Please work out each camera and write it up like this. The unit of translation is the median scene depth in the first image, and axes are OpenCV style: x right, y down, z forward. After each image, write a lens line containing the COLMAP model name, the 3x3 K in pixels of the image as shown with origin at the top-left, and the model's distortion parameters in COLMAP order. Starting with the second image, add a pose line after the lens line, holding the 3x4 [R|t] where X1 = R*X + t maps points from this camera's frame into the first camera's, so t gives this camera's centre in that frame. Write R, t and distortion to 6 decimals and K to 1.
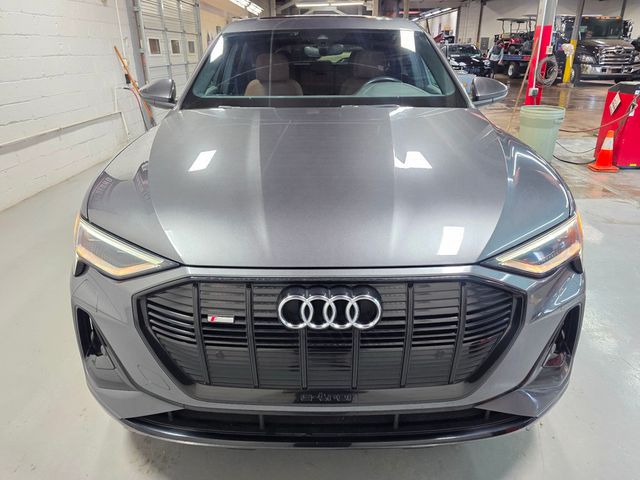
lens RADIAL K [[443.6, 0, 320.0], [0, 443.6, 240.0], [0, 0, 1]] dist [0.000188, -0.001123]
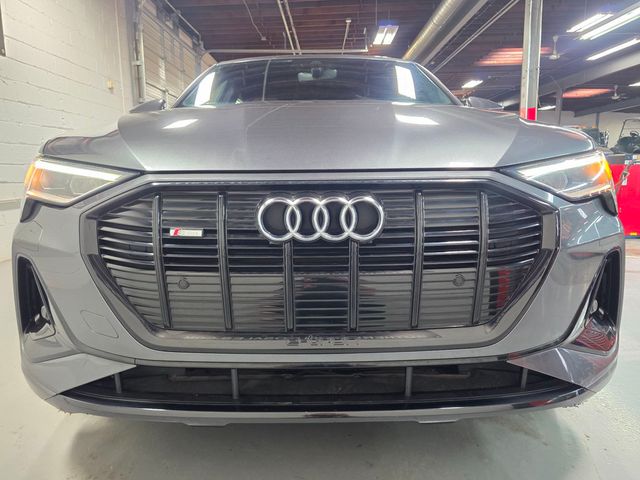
lens RADIAL K [[447.3, 0, 320.2], [0, 447.3, 248.4], [0, 0, 1]] dist [0.004440, 0.000025]
pose [[0.999961, -0.005118, 0.007188, 0.014098], [0.006519, 0.977484, -0.210908, 0.372981], [-0.005947, 0.210946, 0.977480, 0.202701]]
